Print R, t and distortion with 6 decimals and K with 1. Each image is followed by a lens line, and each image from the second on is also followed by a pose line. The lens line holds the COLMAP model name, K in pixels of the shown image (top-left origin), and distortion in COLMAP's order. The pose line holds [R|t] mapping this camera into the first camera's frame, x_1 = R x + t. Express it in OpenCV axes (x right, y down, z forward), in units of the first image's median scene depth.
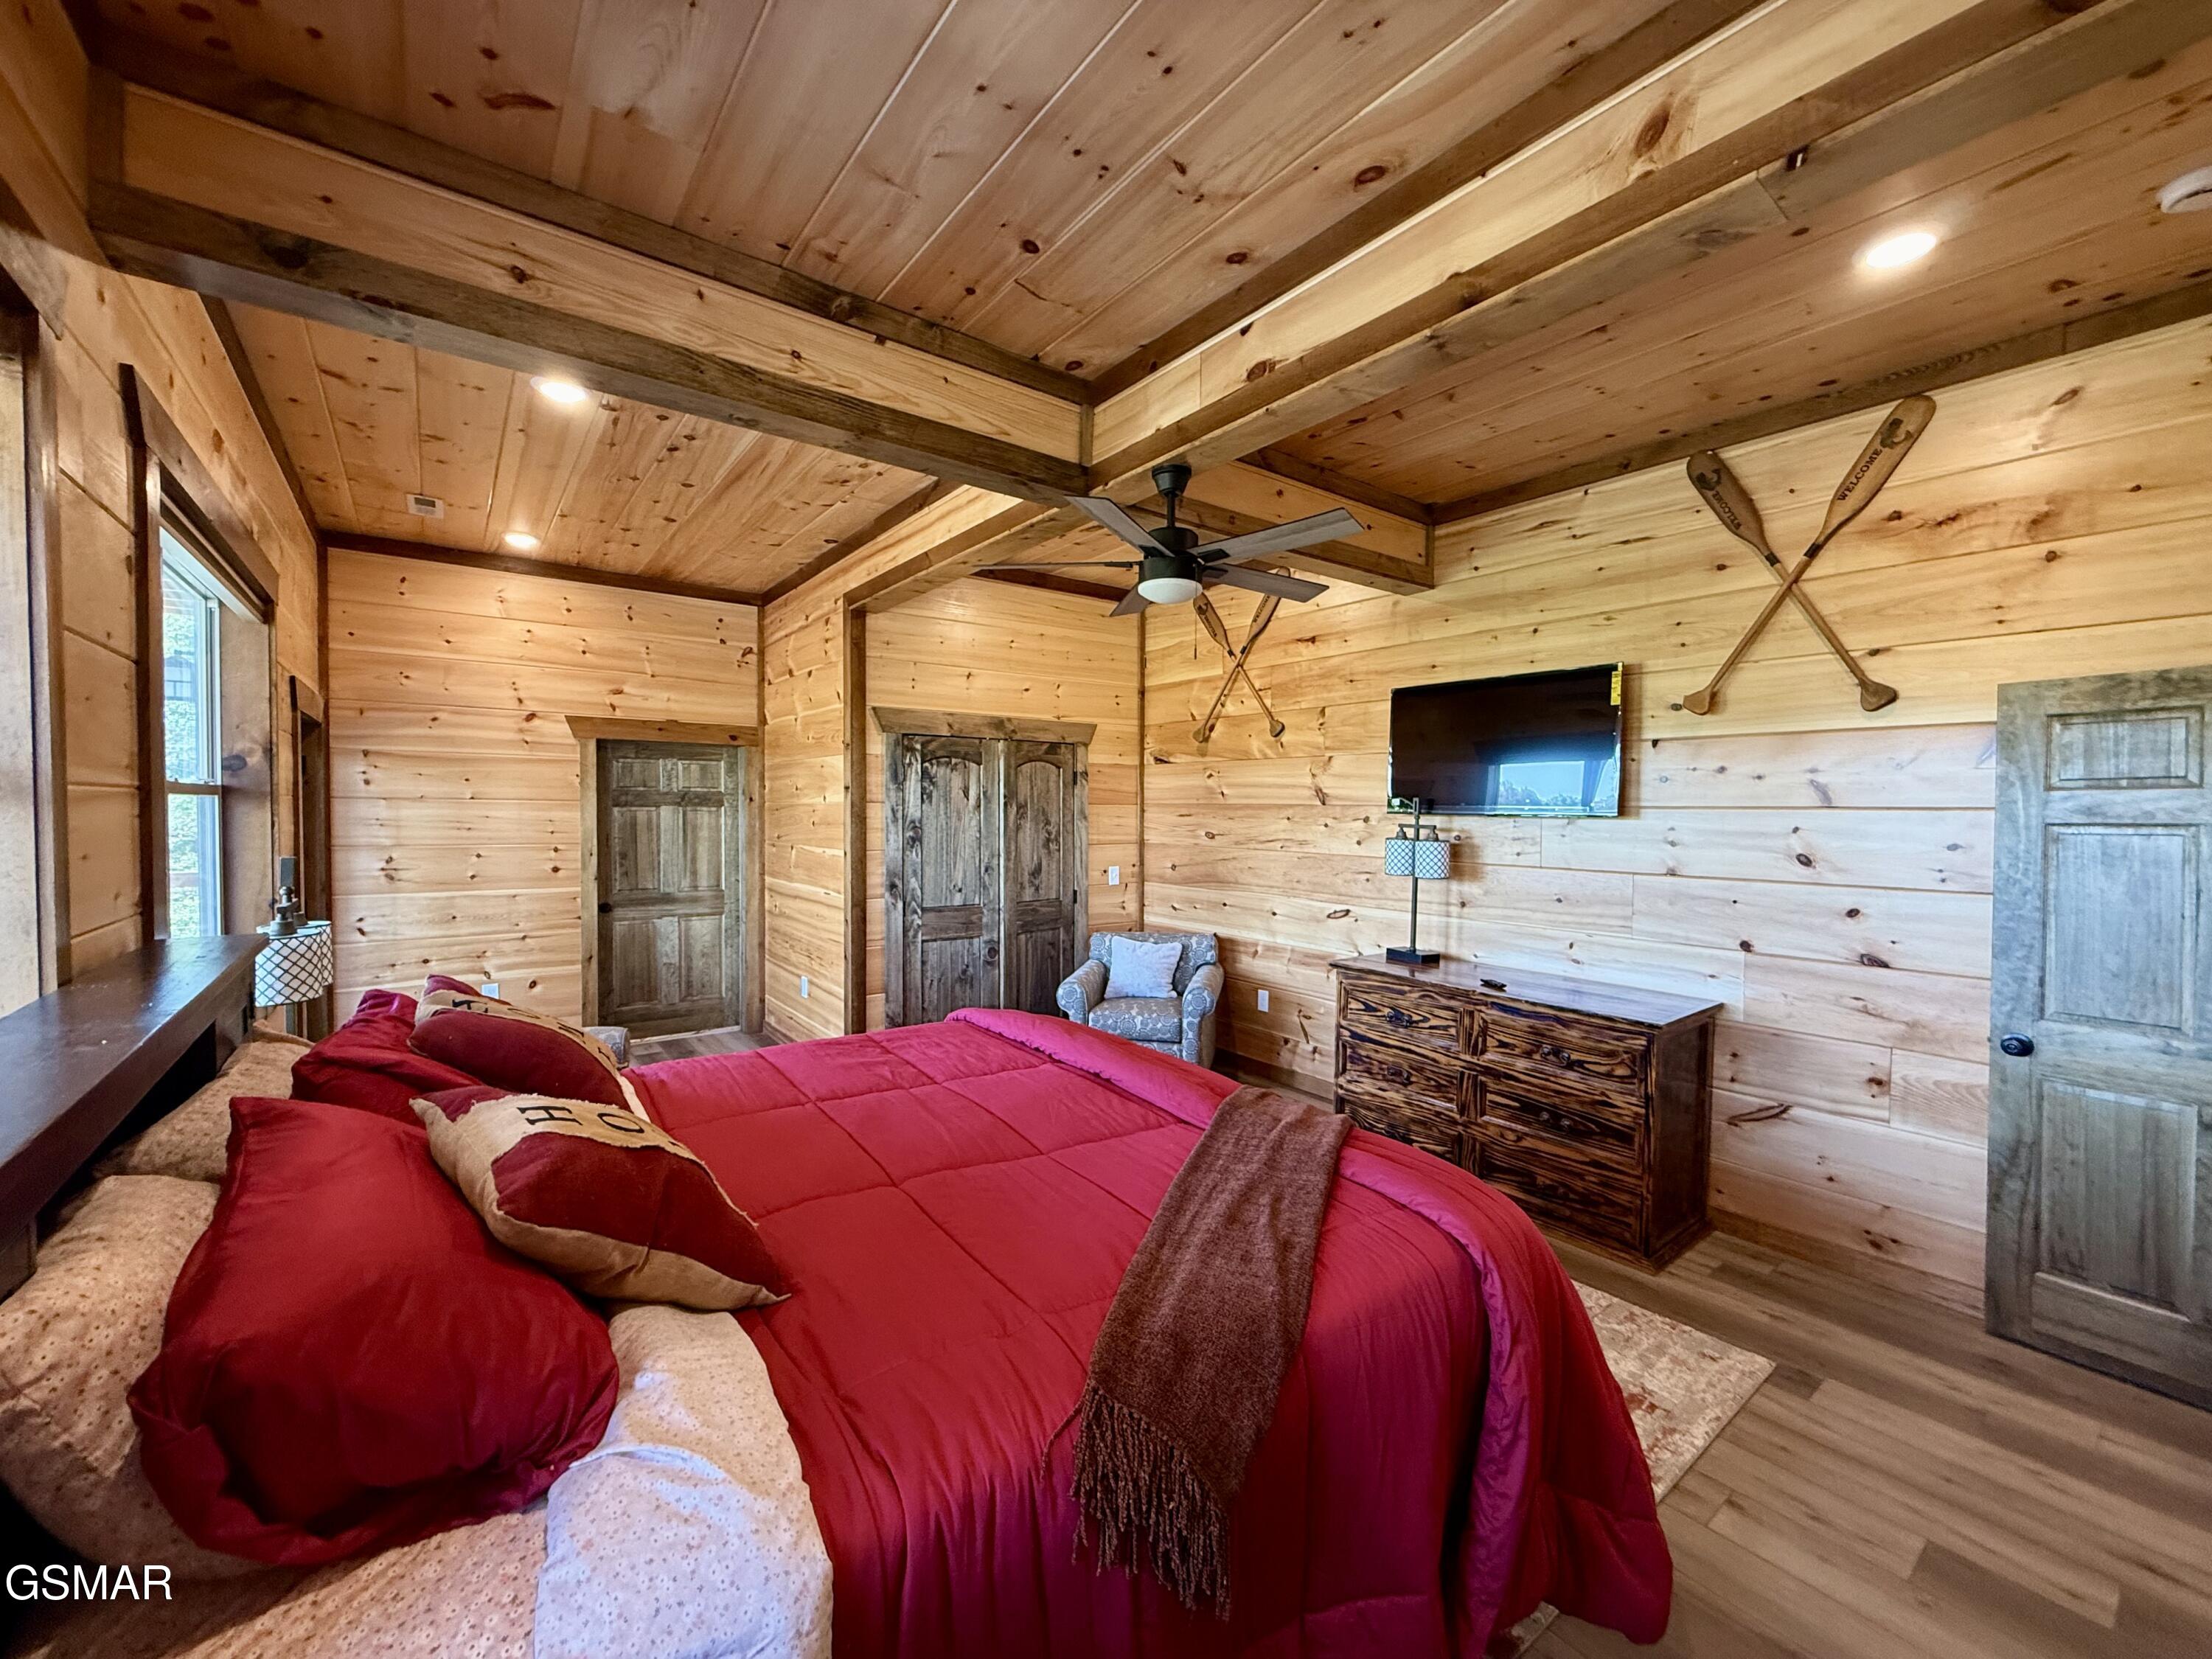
lens RADIAL K [[882.6, 0, 1100.9], [0, 882.6, 825.3], [0, 0, 1]] dist [-0.004623, -0.000043]
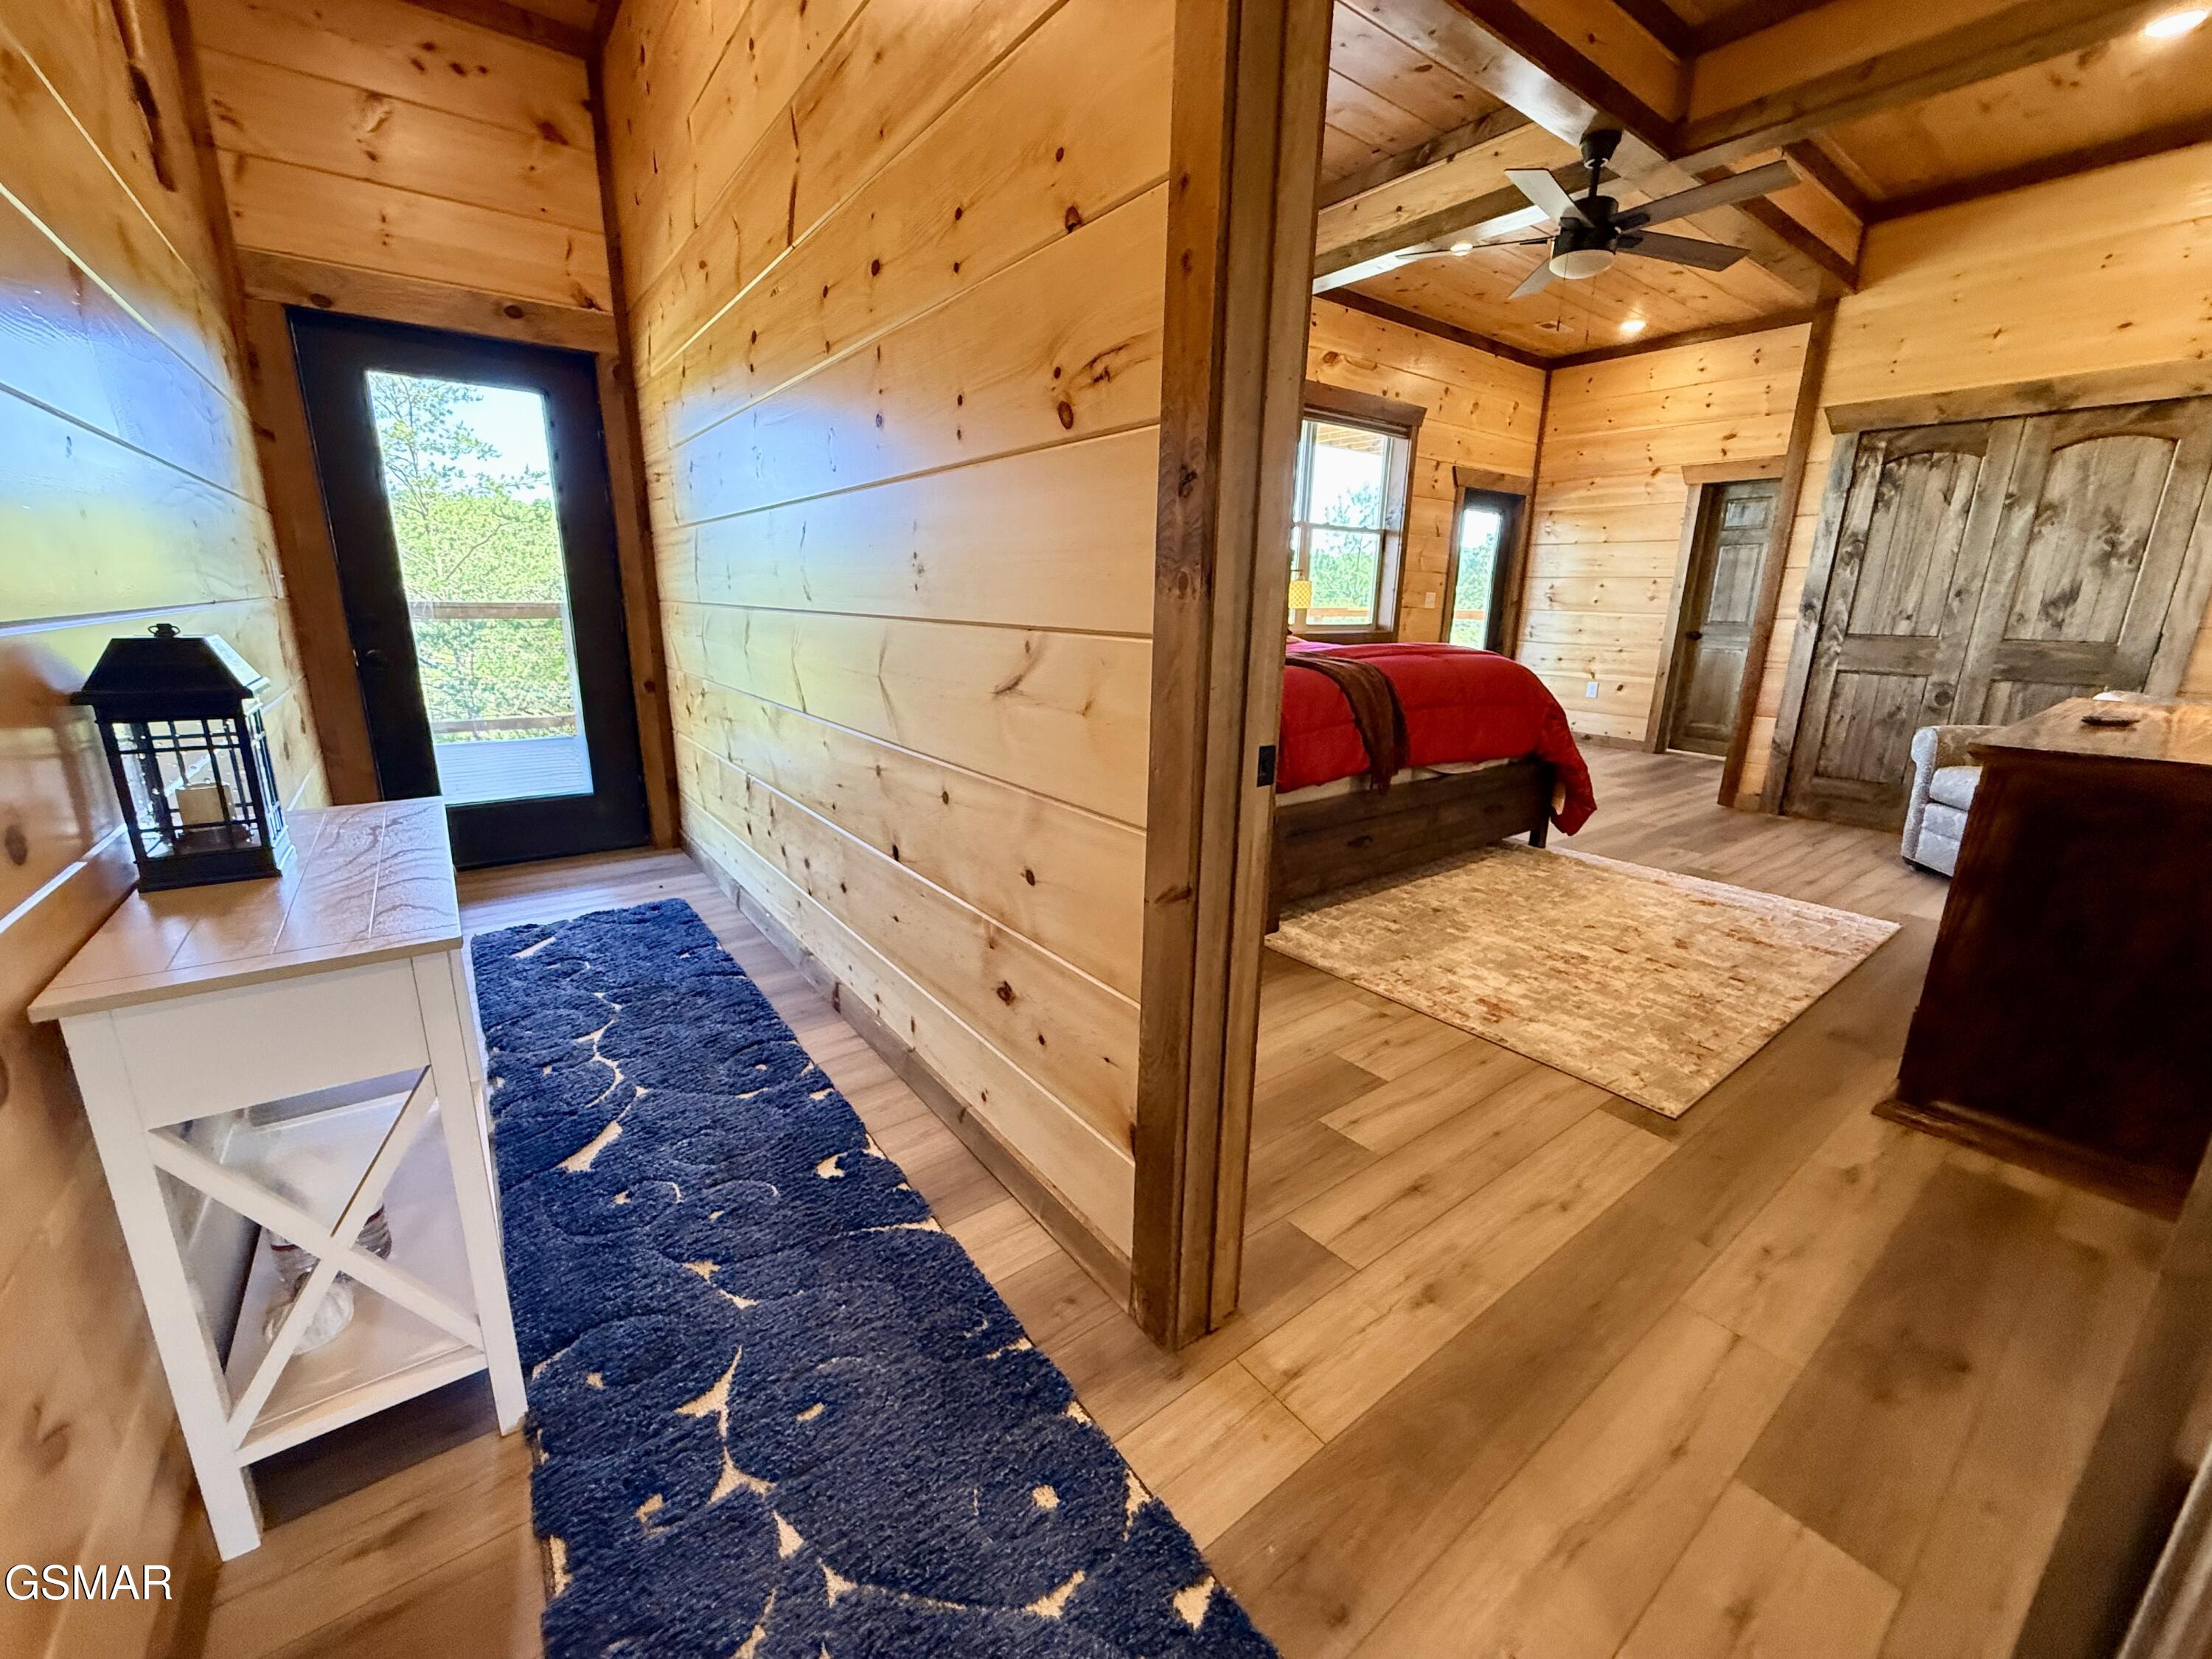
lens RADIAL K [[882.6, 0, 1103.3], [0, 882.6, 828.1], [0, 0, 1]] dist [-0.004623, -0.000043]
pose [[0.000580, 0.246944, -0.969030, 0.716632], [-0.035321, 0.968430, 0.246770, 0.089785], [0.999376, 0.034084, 0.009284, 0.229095]]
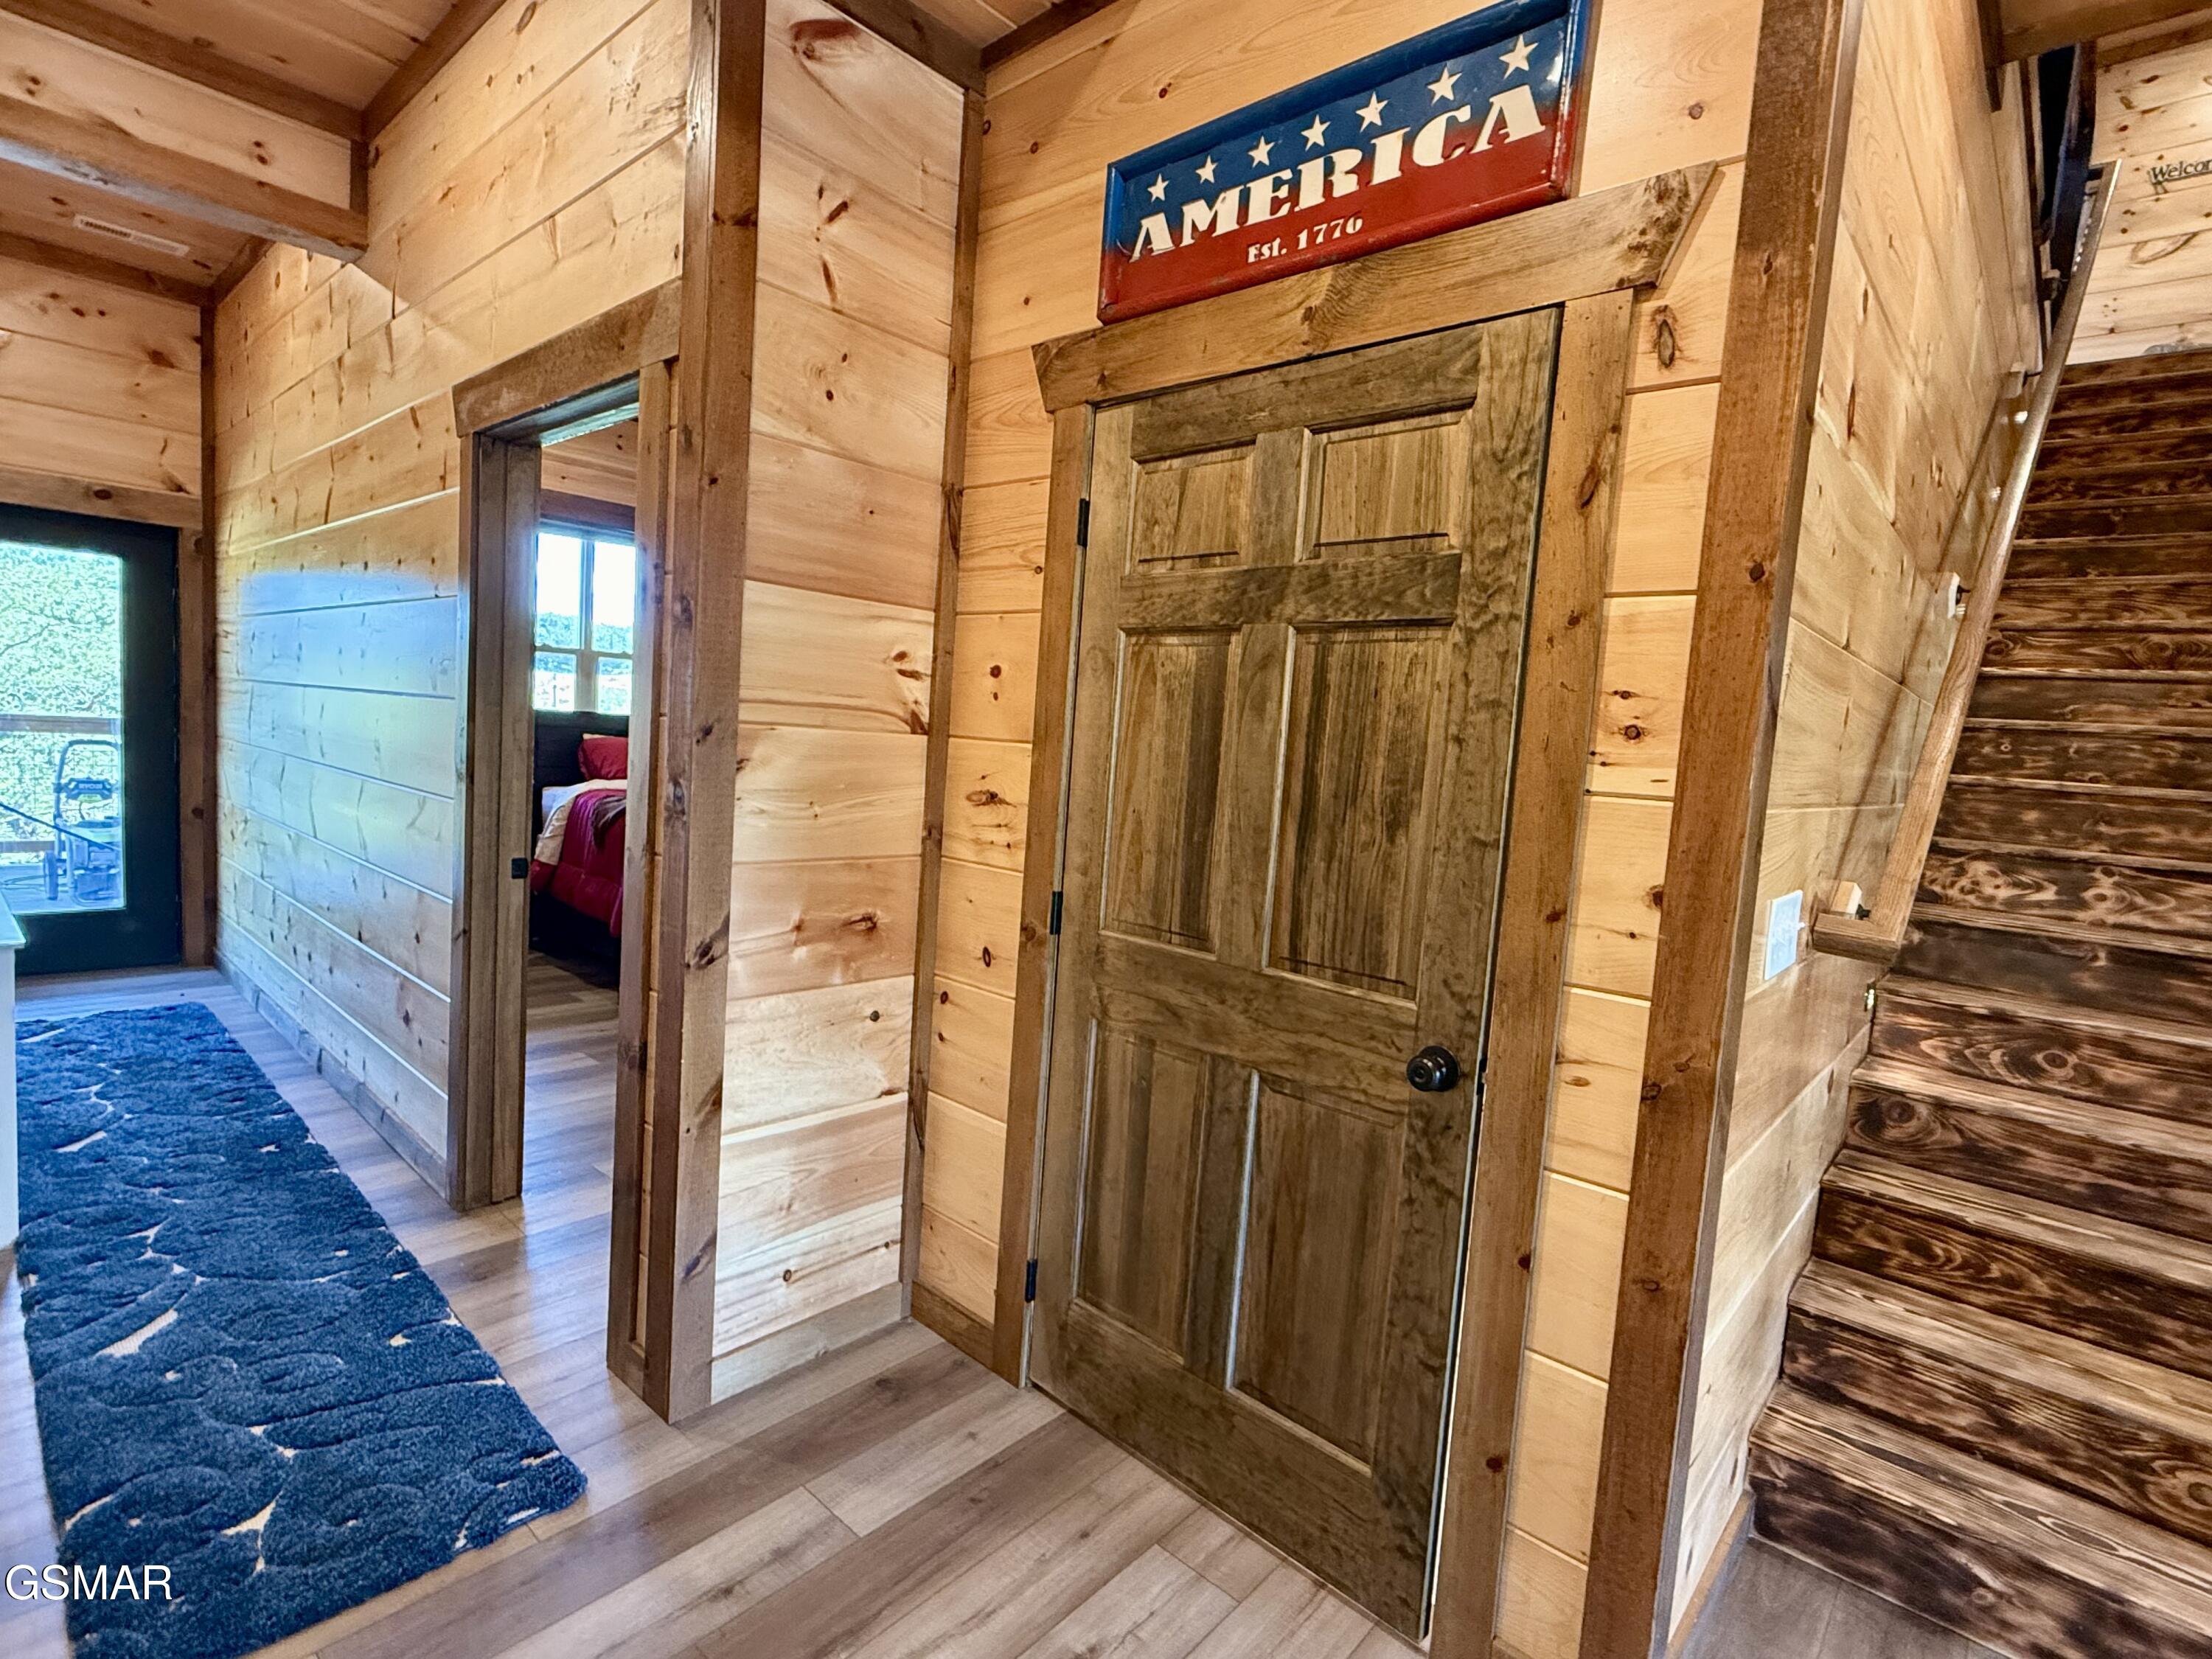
lens RADIAL K [[1082.9, 0, 1108.1], [0, 1082.9, 827.7], [0, 0, 1]] dist [-0.004085, -0.001285]
pose [[0.201327, 0.090995, -0.975288, 1.448439], [-0.084231, 0.993596, 0.075316, -0.005262], [0.975896, 0.066986, 0.207702, 0.669569]]
